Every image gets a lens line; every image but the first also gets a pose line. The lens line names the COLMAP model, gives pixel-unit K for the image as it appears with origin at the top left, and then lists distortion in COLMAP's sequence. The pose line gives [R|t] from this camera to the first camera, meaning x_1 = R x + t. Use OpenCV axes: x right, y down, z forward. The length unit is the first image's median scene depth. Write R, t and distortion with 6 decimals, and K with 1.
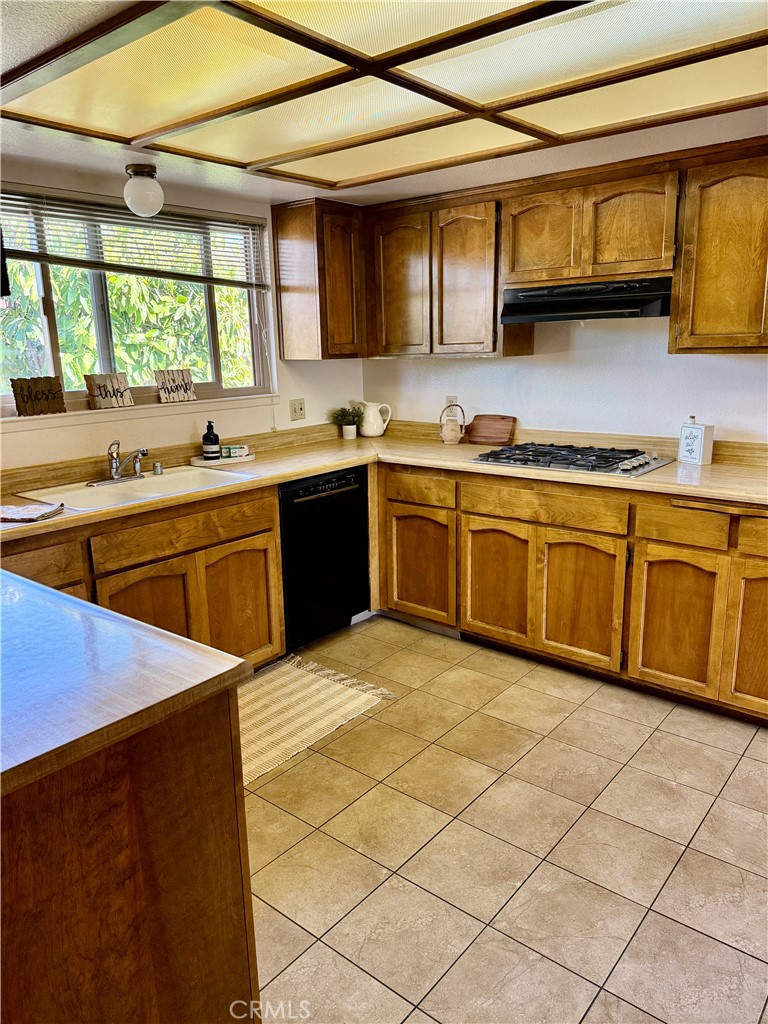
lens RADIAL K [[717.2, 0, 384.9], [0, 717.2, 510.0], [0, 0, 1]] dist [0.171880, -0.401524]
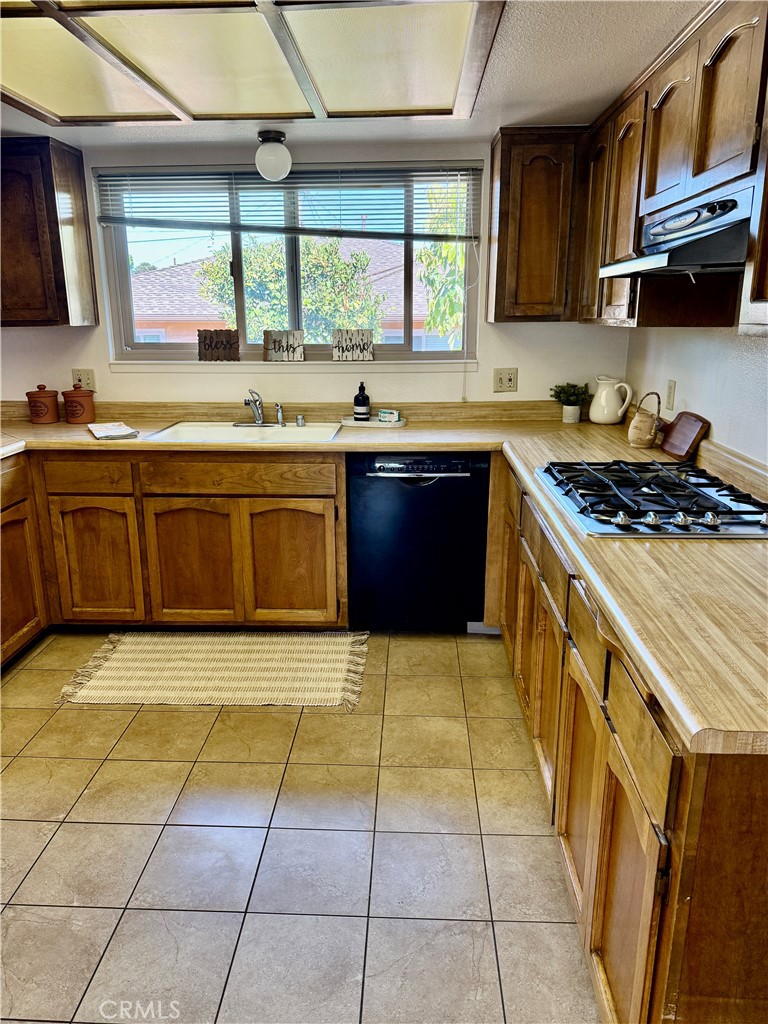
lens RADIAL K [[717.2, 0, 384.9], [0, 717.2, 510.0], [0, 0, 1]] dist [0.171880, -0.401524]
pose [[0.597836, 0.231996, -0.767313, 0.625440], [-0.187737, 0.971105, 0.147341, -0.110770], [0.779325, 0.055968, 0.624116, 0.437871]]
